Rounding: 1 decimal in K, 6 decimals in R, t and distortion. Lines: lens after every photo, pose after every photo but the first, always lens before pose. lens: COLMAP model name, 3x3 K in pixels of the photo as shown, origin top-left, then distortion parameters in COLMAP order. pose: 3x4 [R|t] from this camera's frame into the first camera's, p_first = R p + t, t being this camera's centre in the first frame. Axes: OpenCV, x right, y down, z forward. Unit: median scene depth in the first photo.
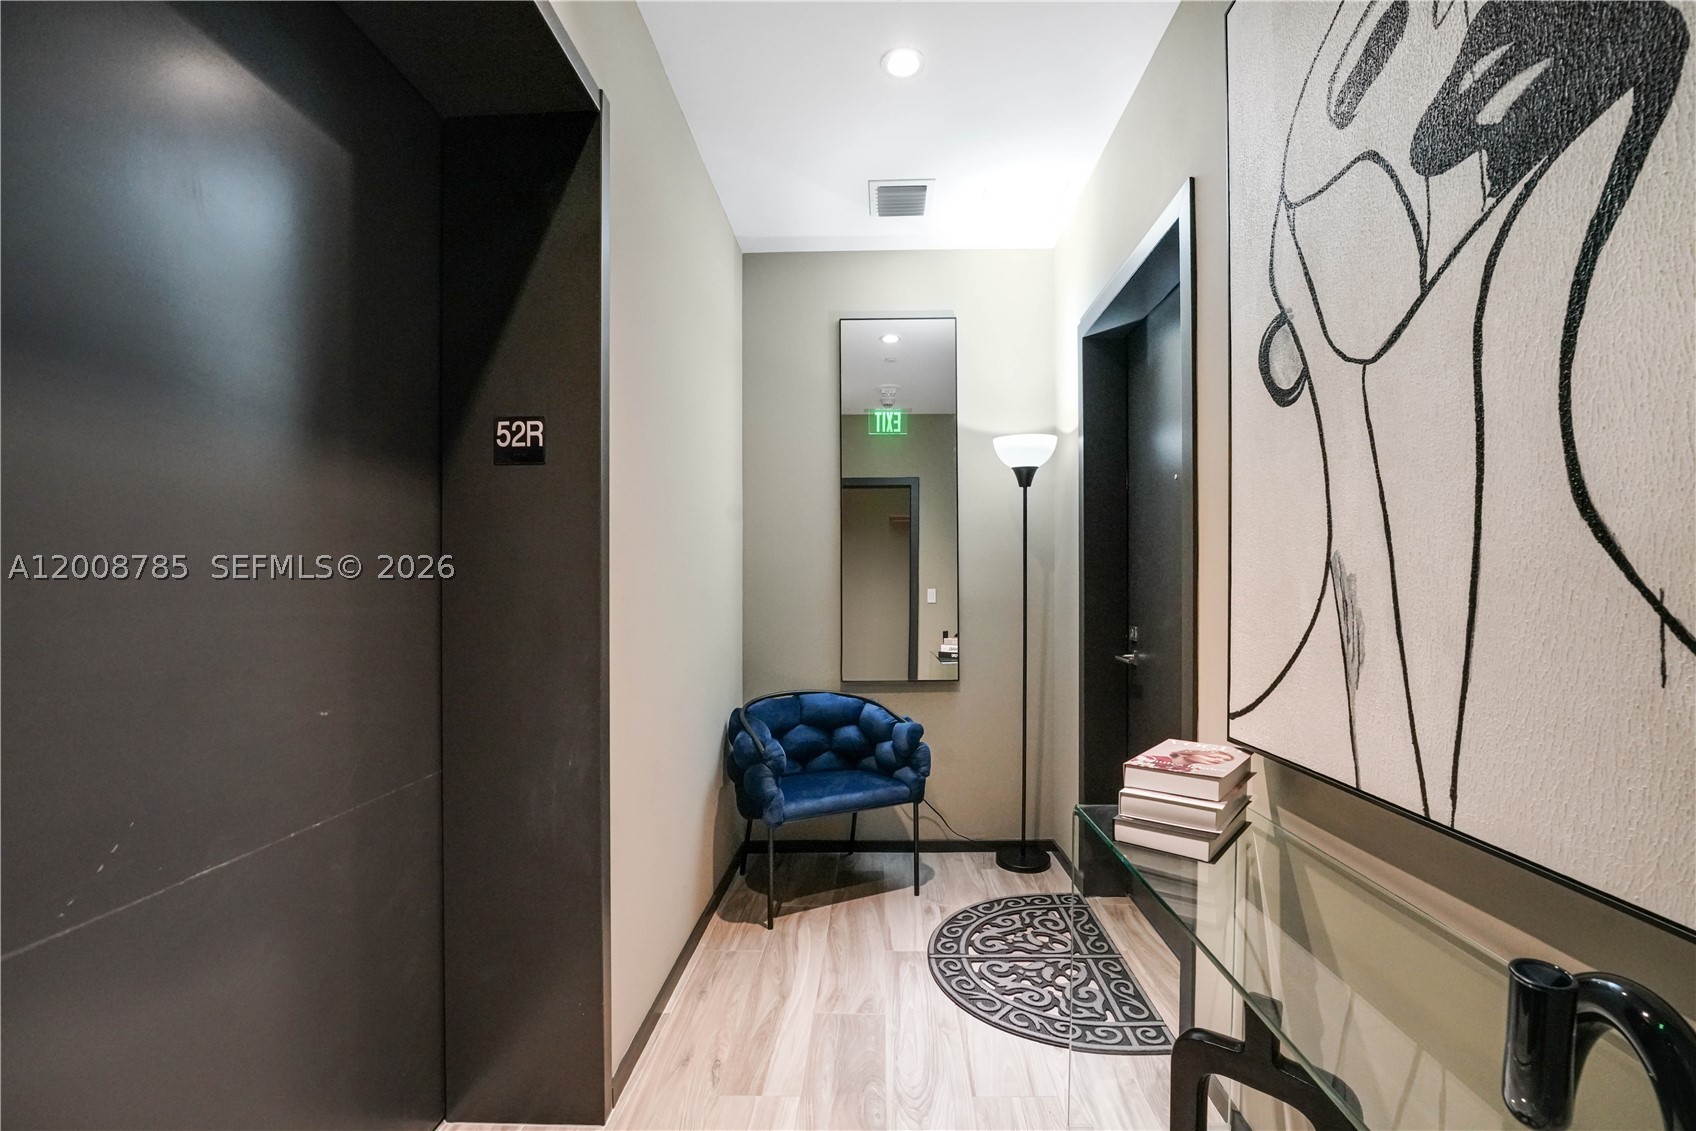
lens RADIAL K [[702.3, 0, 846.7], [0, 702.3, 572.4], [0, 0, 1]] dist [-0.001036, 0.001016]
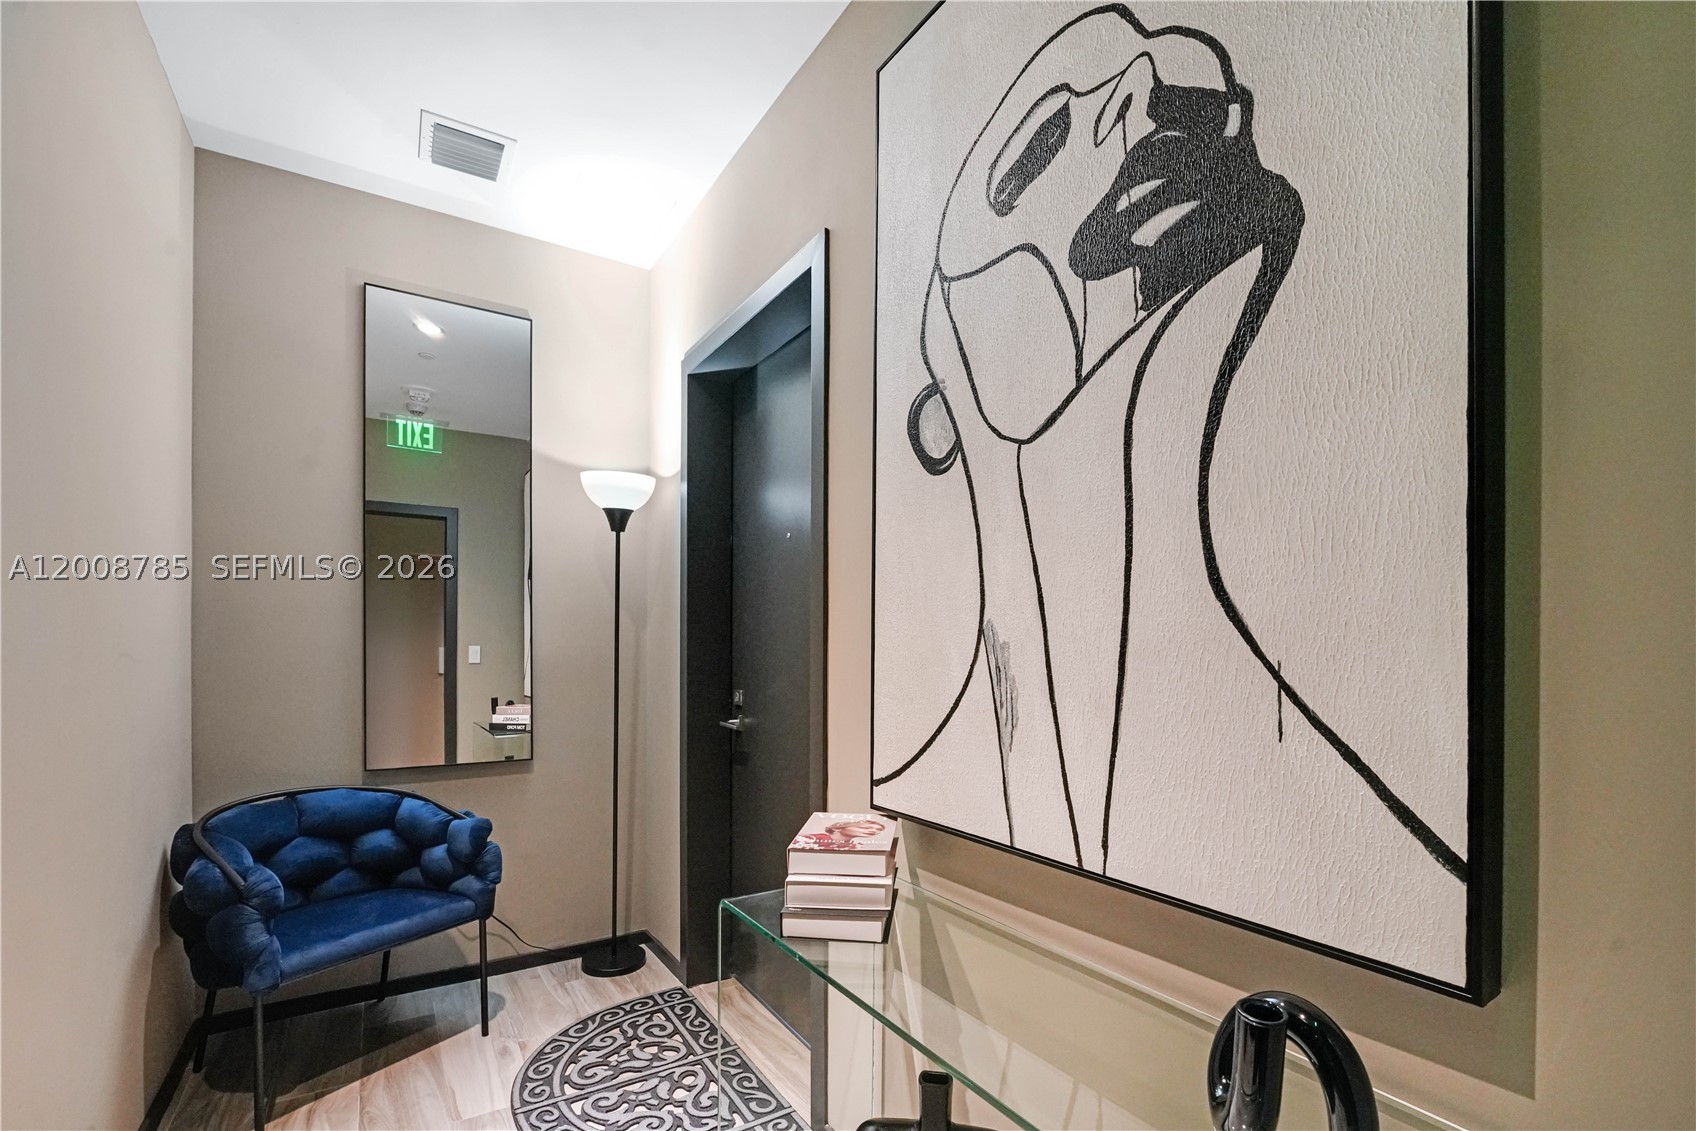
lens RADIAL K [[764.8, 0, 845.4], [0, 764.8, 634.8], [0, 0, 1]] dist [-0.011245, -0.000095]
pose [[0.835031, 0.013763, 0.550031, -0.092213], [-0.018074, 0.999834, 0.002422, -0.005675], [-0.549906, -0.011964, 0.835141, 0.150410]]
